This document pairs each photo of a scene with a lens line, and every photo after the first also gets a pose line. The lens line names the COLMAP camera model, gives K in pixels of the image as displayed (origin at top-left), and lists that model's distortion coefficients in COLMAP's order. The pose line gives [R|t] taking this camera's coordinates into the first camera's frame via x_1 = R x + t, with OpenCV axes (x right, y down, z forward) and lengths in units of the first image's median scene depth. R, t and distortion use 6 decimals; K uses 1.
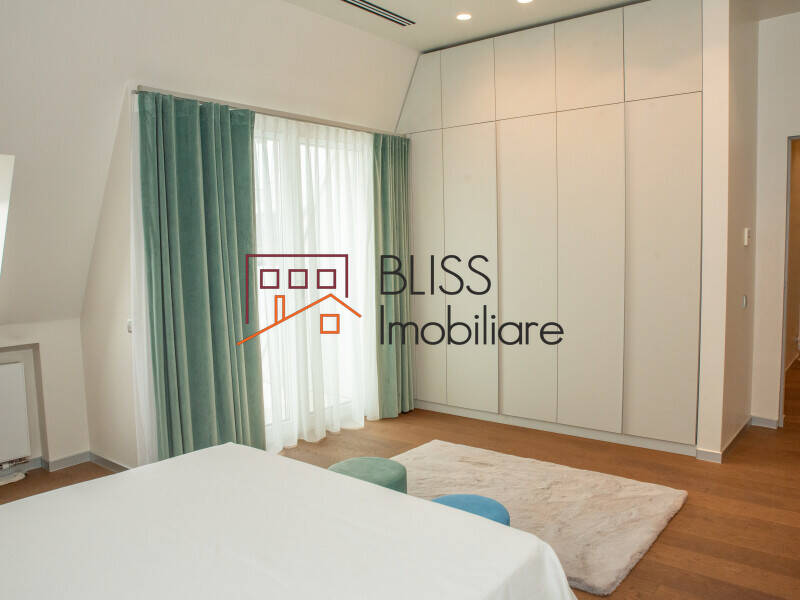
lens RADIAL K [[620.4, 0, 408.0], [0, 620.4, 297.0], [0, 0, 1]] dist [-0.132727, 0.097695]
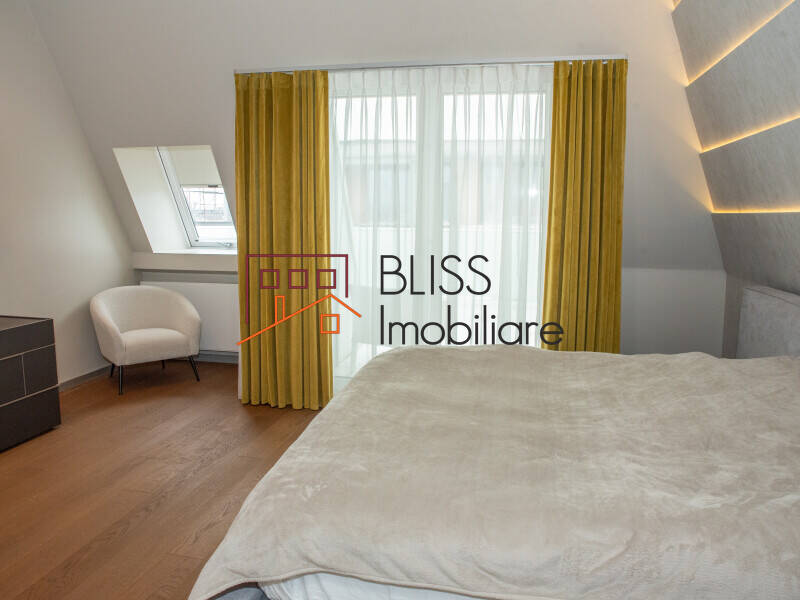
lens RADIAL K [[645.9, 0, 400.0], [0, 645.9, 298.2], [0, 0, 1]] dist [-0.112430, 0.072231]
pose [[0.461131, 0.135369, -0.876946, 0.633995], [-0.091821, 0.990269, 0.104579, -0.078209], [0.882569, 0.032297, 0.469073, 0.644098]]
